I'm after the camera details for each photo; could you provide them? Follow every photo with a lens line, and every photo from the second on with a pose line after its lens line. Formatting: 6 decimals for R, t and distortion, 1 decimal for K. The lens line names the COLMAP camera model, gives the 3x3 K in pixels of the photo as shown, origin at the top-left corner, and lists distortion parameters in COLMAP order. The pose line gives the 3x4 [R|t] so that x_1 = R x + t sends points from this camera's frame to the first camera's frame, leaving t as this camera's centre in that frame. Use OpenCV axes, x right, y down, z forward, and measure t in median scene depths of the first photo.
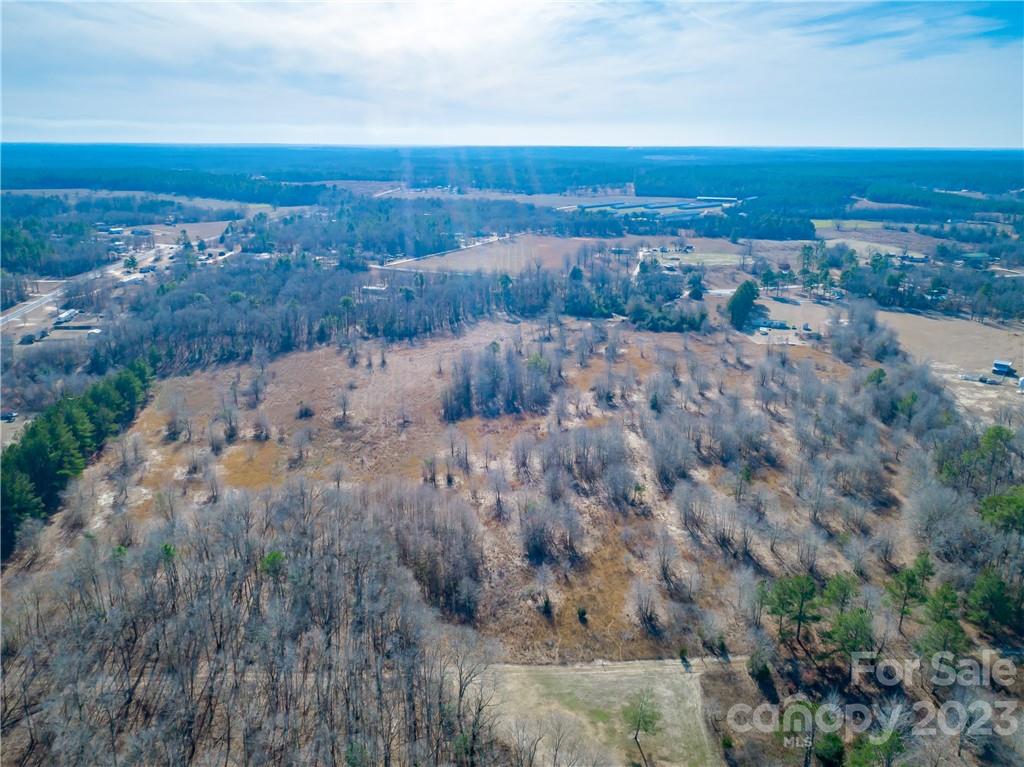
lens RADIAL K [[773.2, 0, 512.0], [0, 773.2, 383.5], [0, 0, 1]] dist [-0.024440, 0.008968]
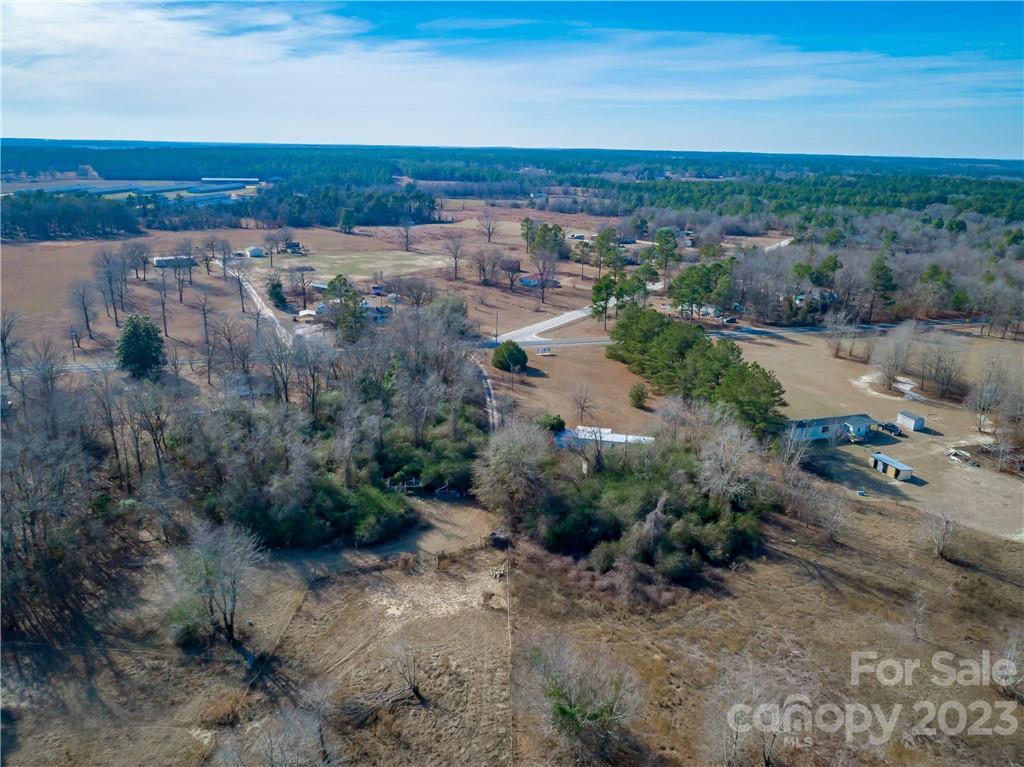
lens RADIAL K [[773.2, 0, 512.0], [0, 773.2, 383.5], [0, 0, 1]] dist [-0.024440, 0.008968]
pose [[0.779410, -0.170764, 0.602793, 0.005774], [0.169278, 0.983752, 0.059809, -0.122525], [-0.603212, 0.055424, 0.795653, 0.676326]]
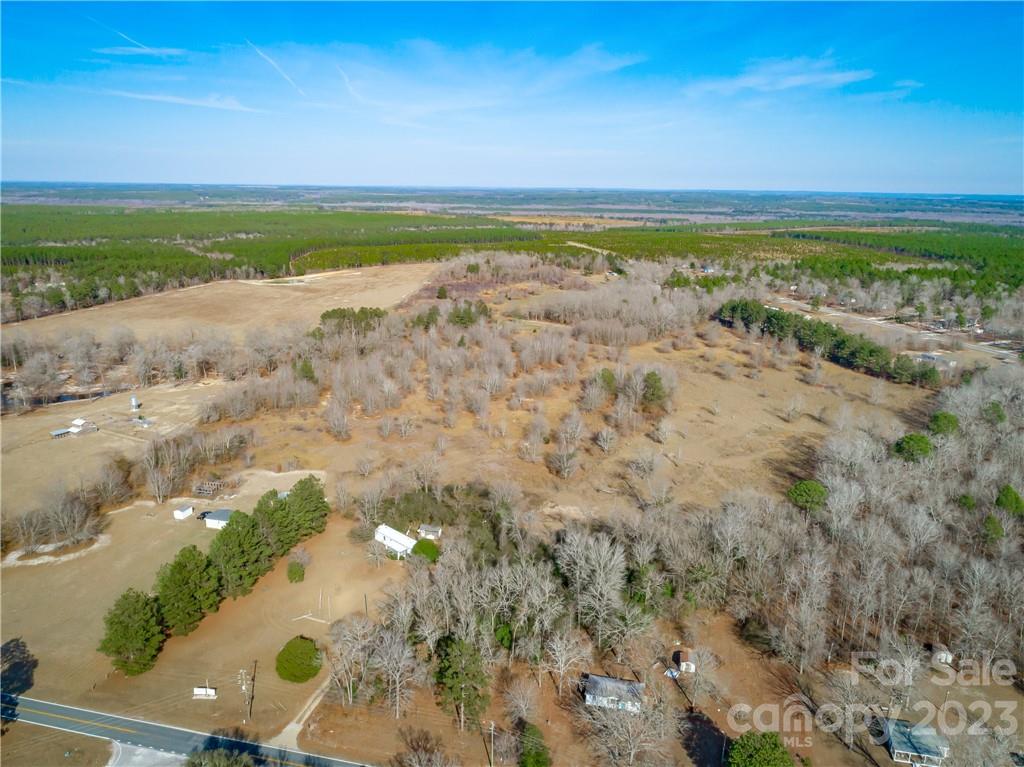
lens RADIAL K [[784.2, 0, 512.5], [0, 784.2, 358.6], [0, 0, 1]] dist [-0.020783, 0.005710]
pose [[-0.992780, 0.014299, -0.119093, 0.181130], [-0.045851, 0.872227, 0.486947, -0.358764], [0.110839, 0.488891, -0.865274, 1.180892]]
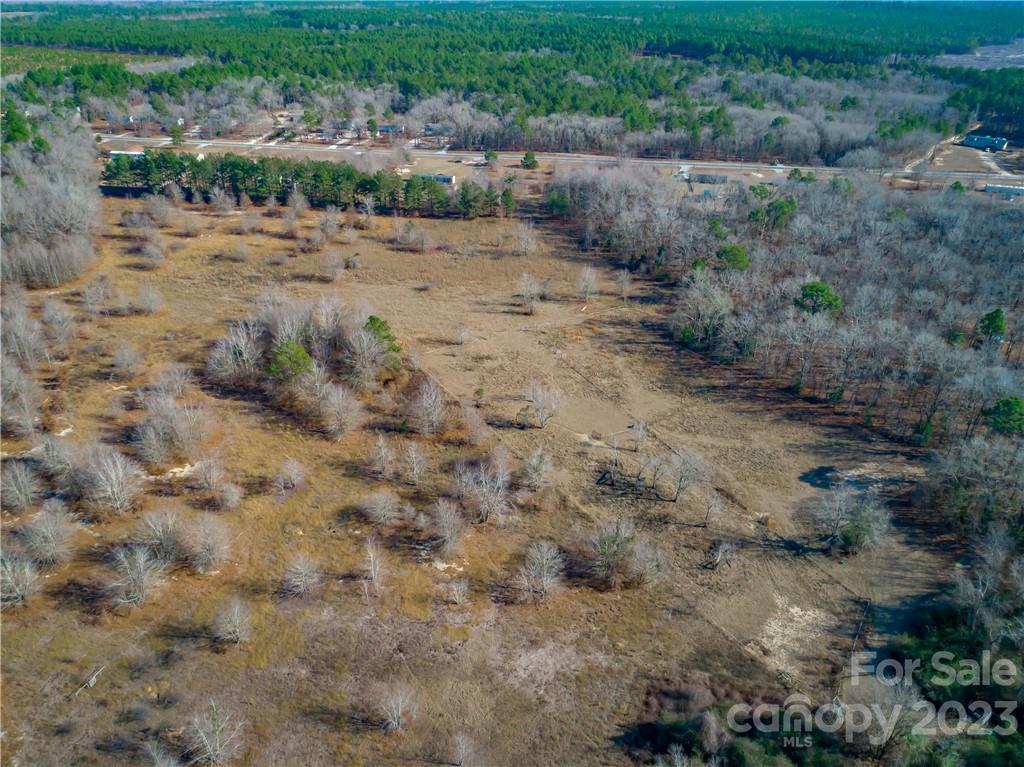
lens RADIAL K [[771.4, 0, 512.3], [0, 771.4, 365.7], [0, 0, 1]] dist [-0.023058, 0.003865]
pose [[-0.324378, 0.430684, -0.842194, 0.289278], [-0.286230, 0.803907, 0.521349, -0.231829], [0.901583, 0.410175, -0.137495, 0.757336]]
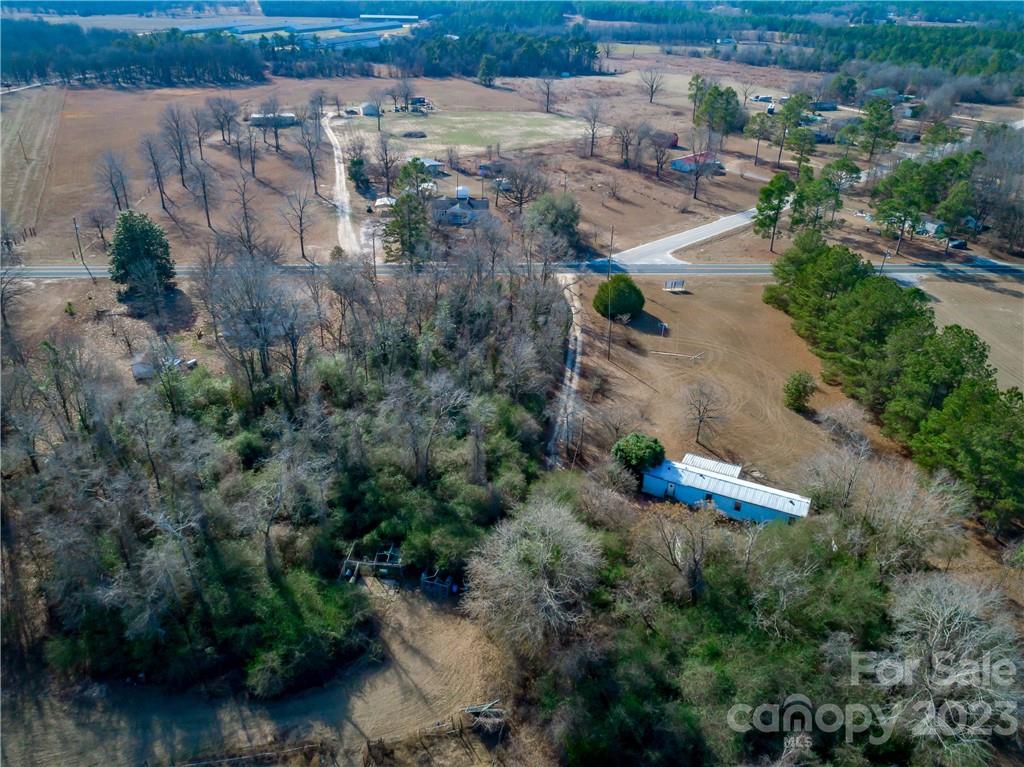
lens RADIAL K [[773.2, 0, 512.0], [0, 773.2, 383.5], [0, 0, 1]] dist [-0.024440, 0.008968]
pose [[0.900024, -0.190454, 0.392025, 0.089668], [0.113107, 0.970719, 0.211923, -0.144245], [-0.420907, -0.146395, 0.895212, 0.747946]]
